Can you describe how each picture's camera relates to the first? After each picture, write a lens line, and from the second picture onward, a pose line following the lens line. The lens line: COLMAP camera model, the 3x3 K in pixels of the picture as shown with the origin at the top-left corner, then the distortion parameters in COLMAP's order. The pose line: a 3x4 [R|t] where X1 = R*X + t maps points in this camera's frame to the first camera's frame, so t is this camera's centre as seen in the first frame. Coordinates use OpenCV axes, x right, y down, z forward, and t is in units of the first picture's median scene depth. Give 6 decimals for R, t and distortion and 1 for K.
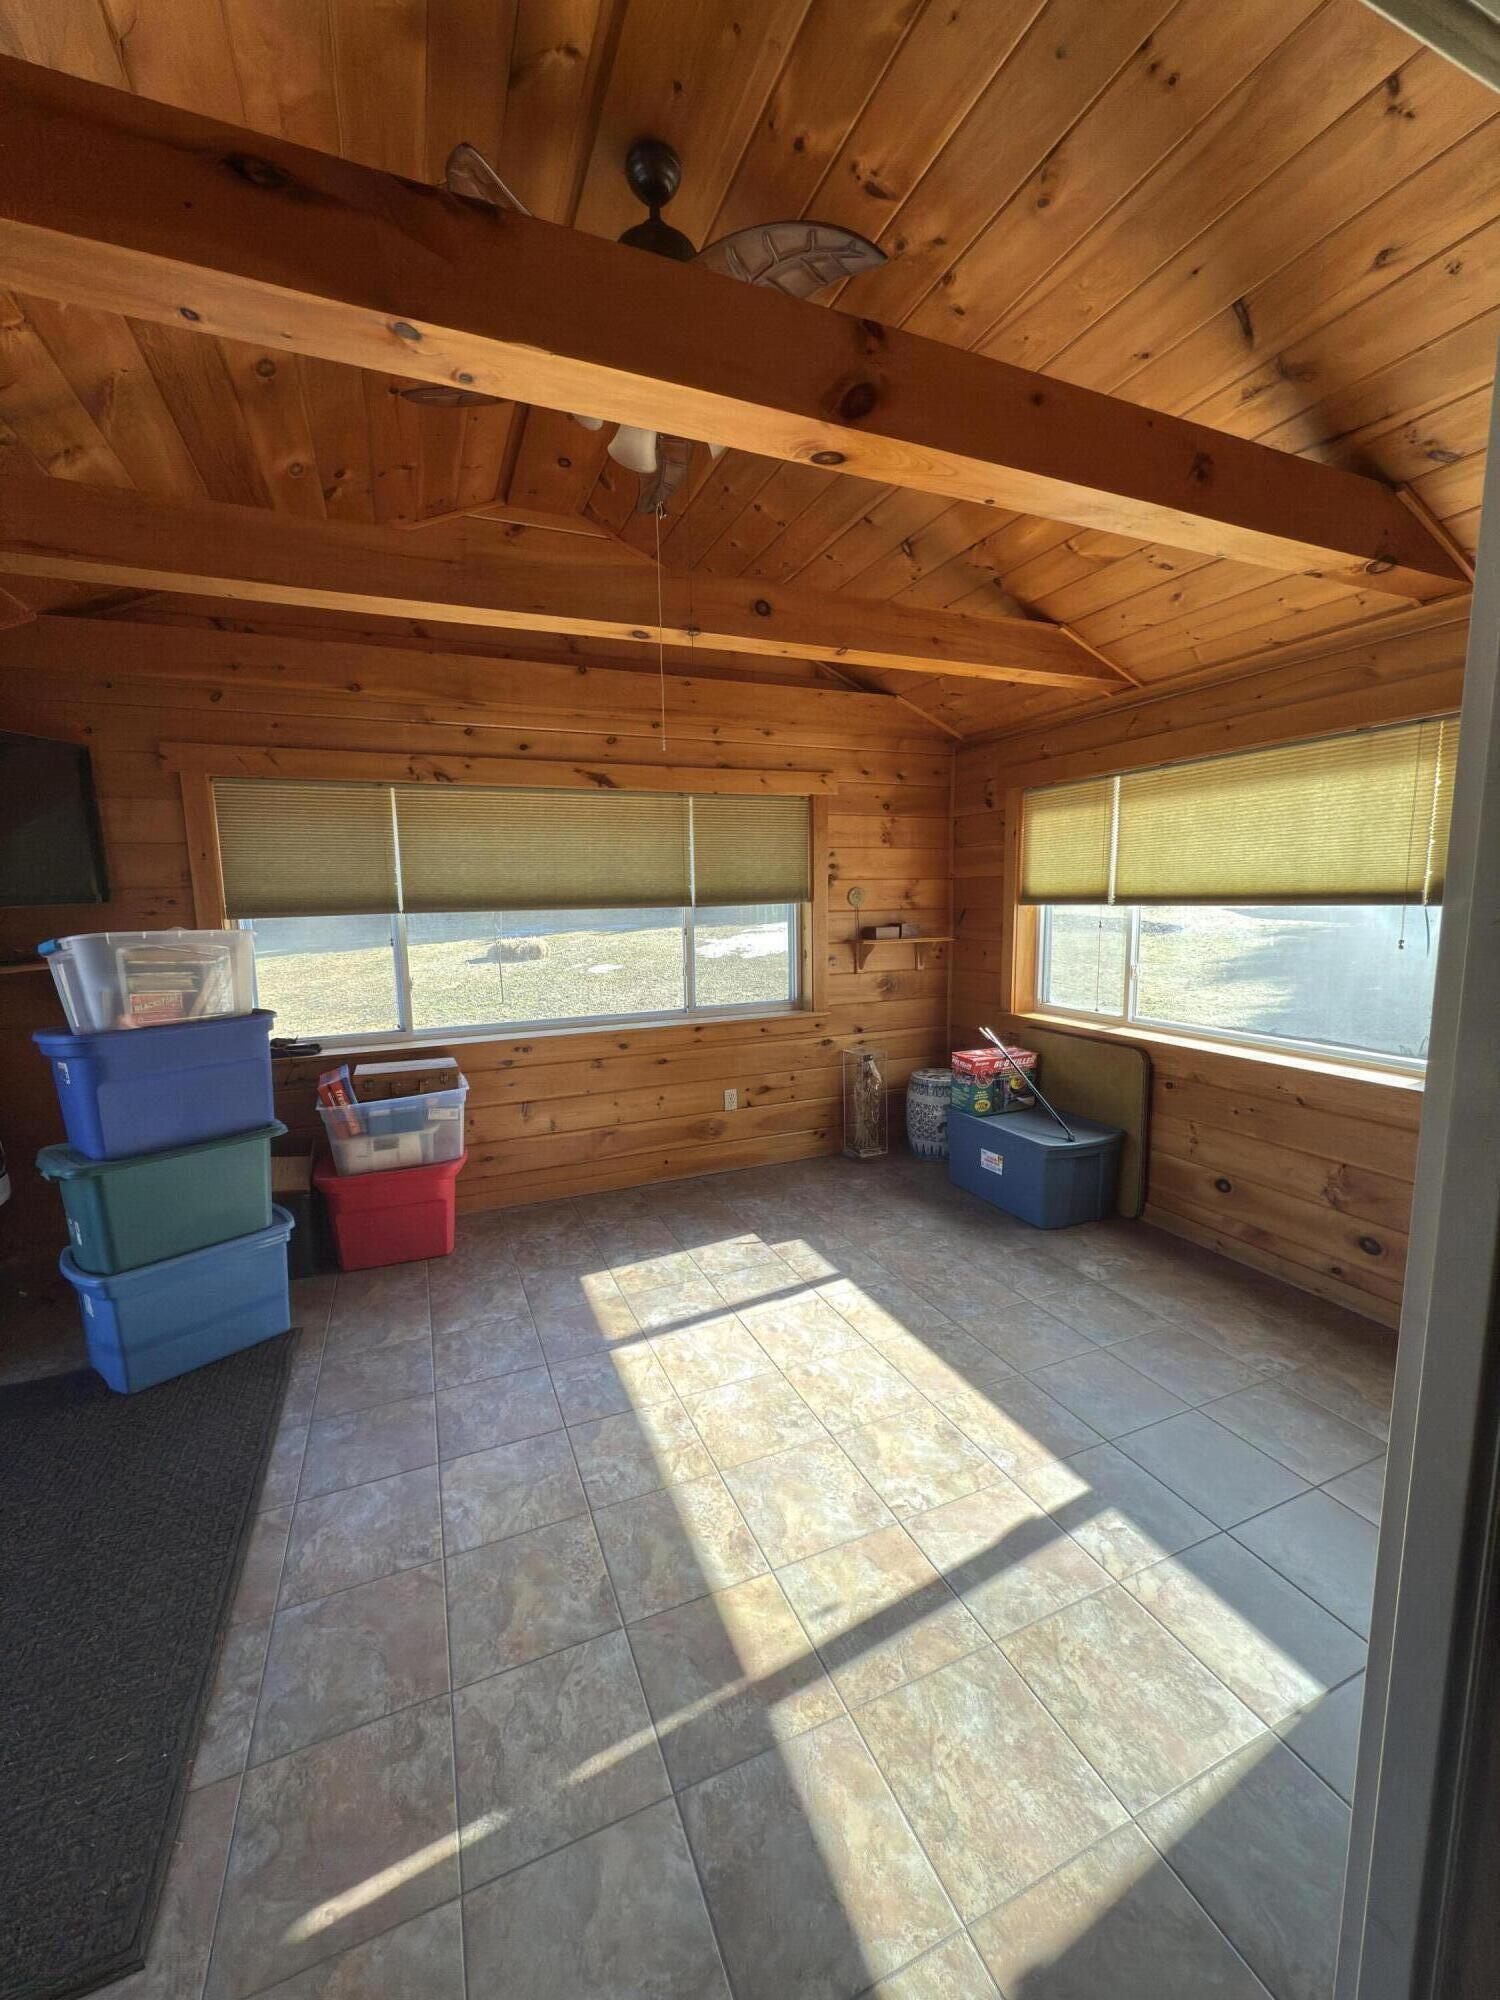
lens RADIAL K [[794.1, 0, 747.5], [0, 794.1, 1000.2], [0, 0, 1]] dist [-0.001756, 0.000142]
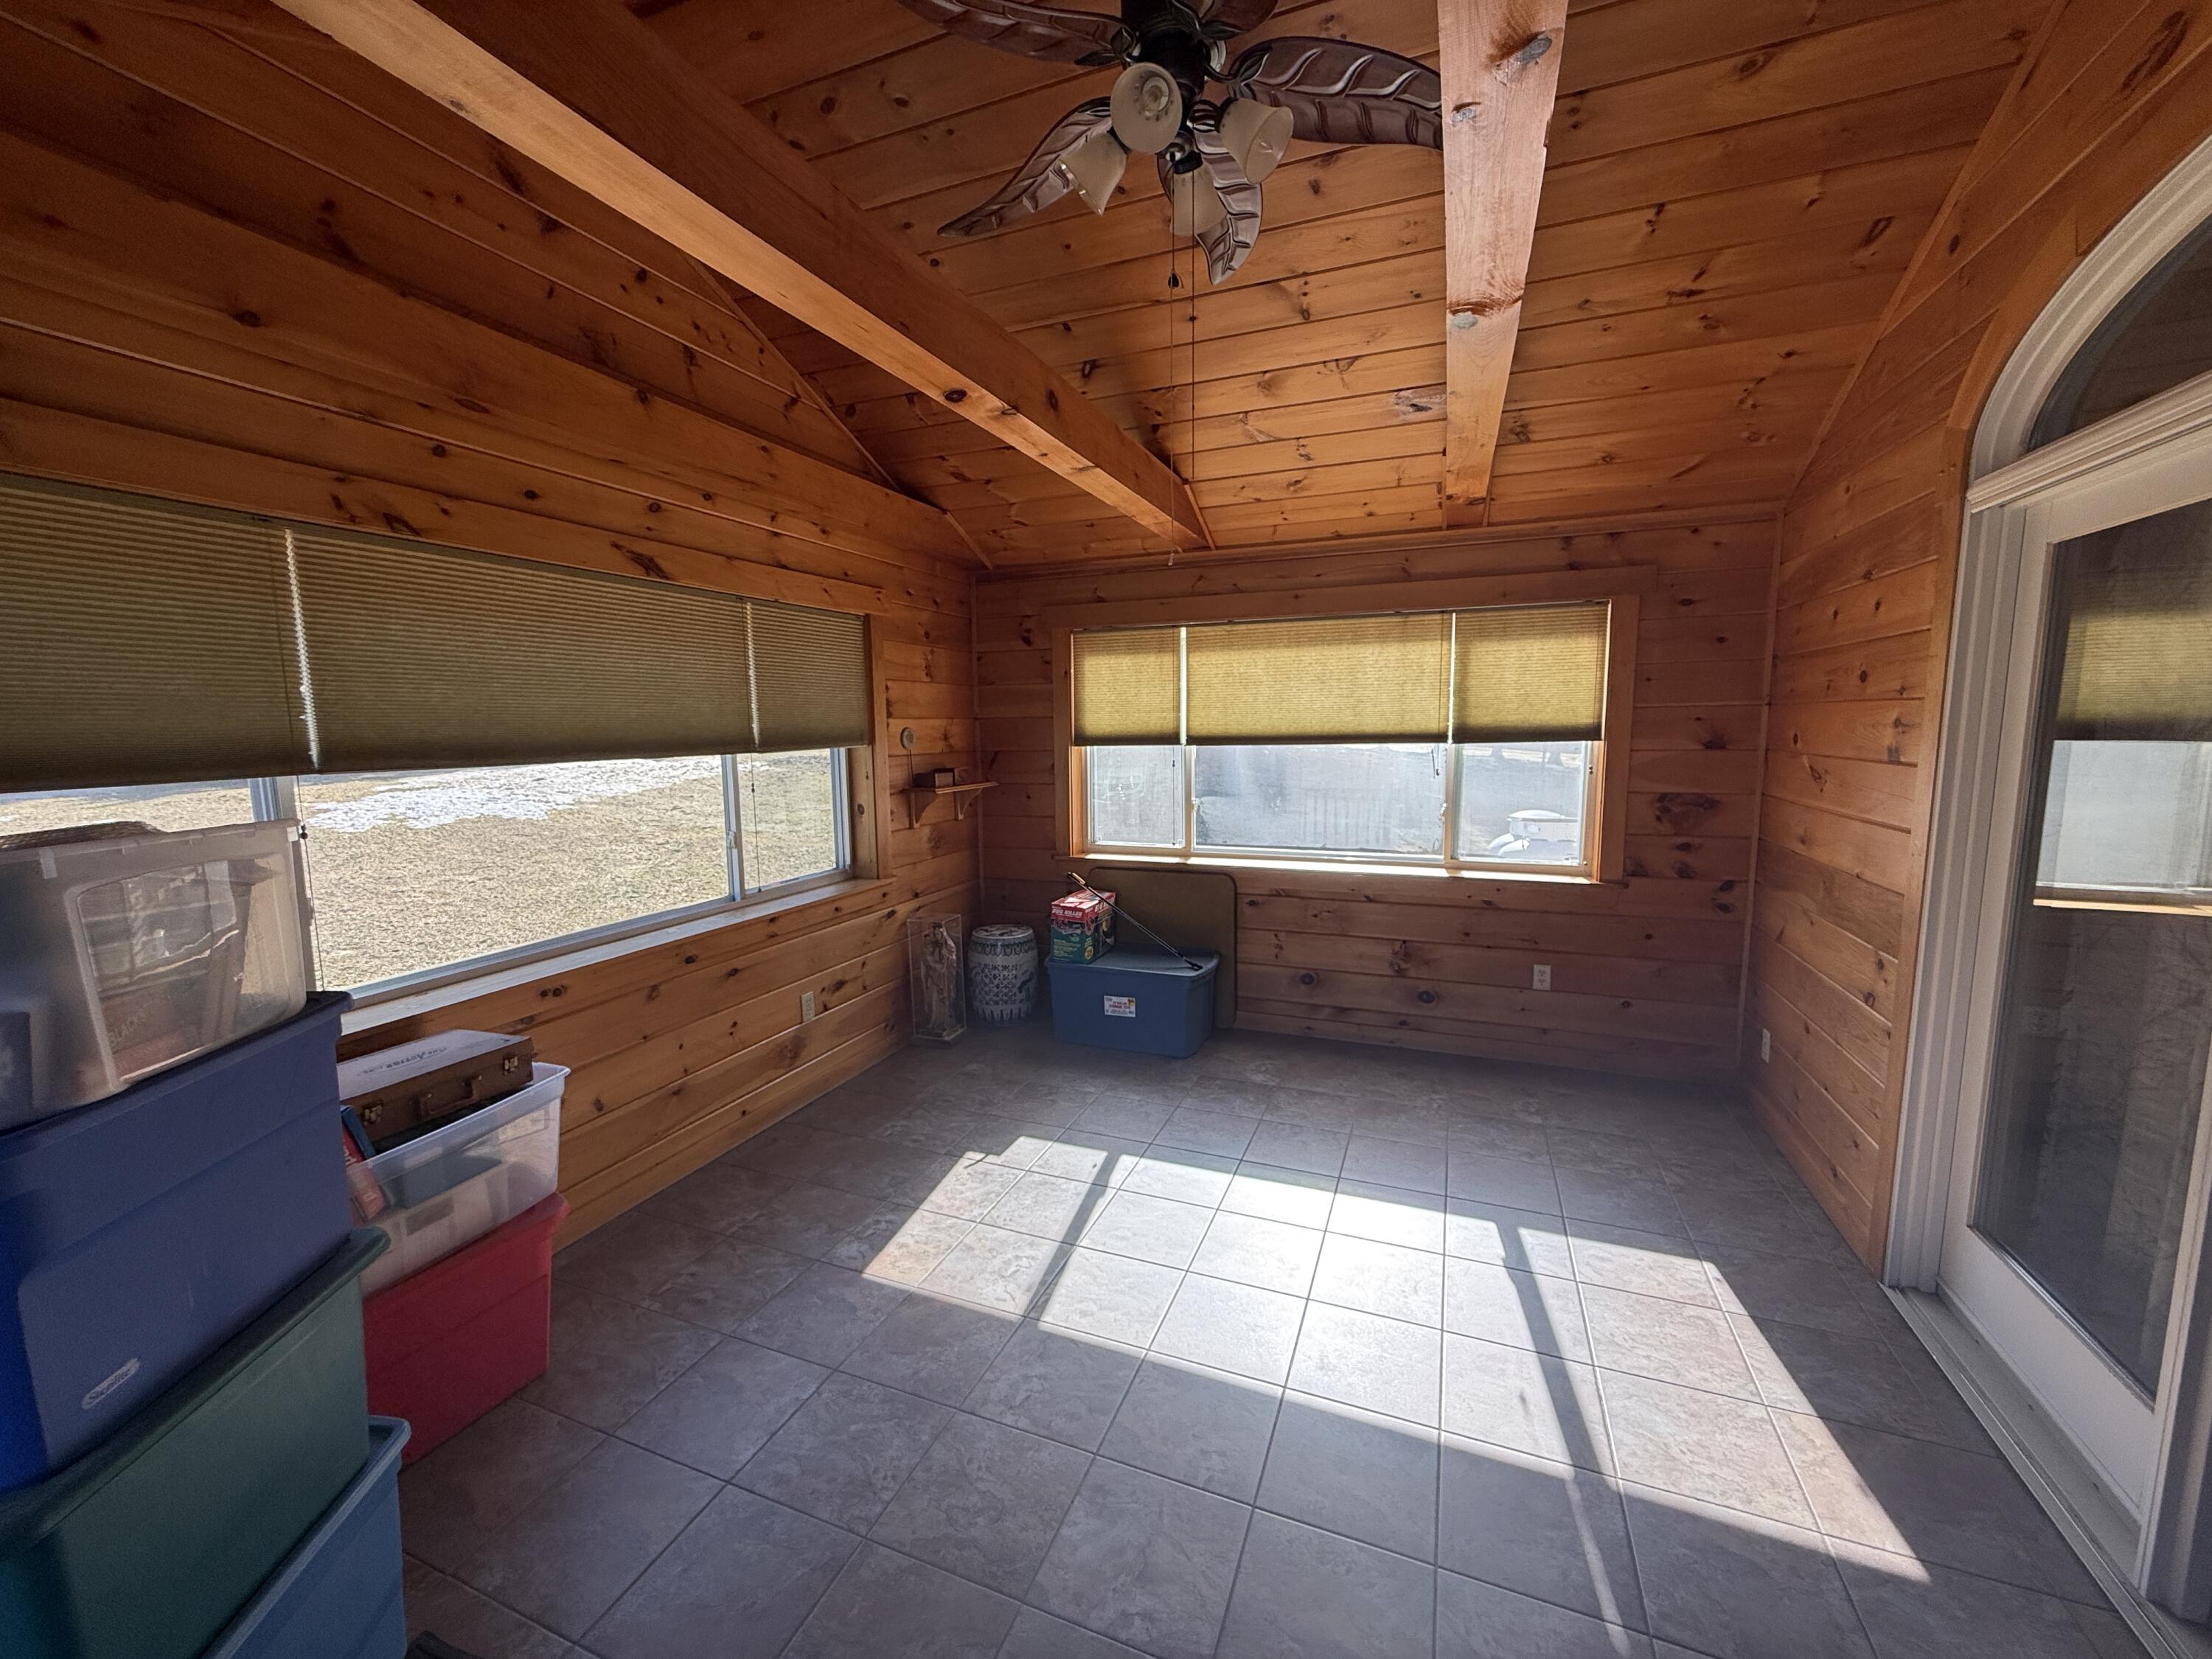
lens RADIAL K [[878.3, 0, 1100.1], [0, 878.3, 830.6], [0, 0, 1]] dist [-0.001756, 0.000142]
pose [[0.708235, -0.077257, 0.701737, -0.446901], [0.092678, 0.995566, 0.016069, -0.033076], [-0.699867, 0.053655, 0.712255, 0.223982]]
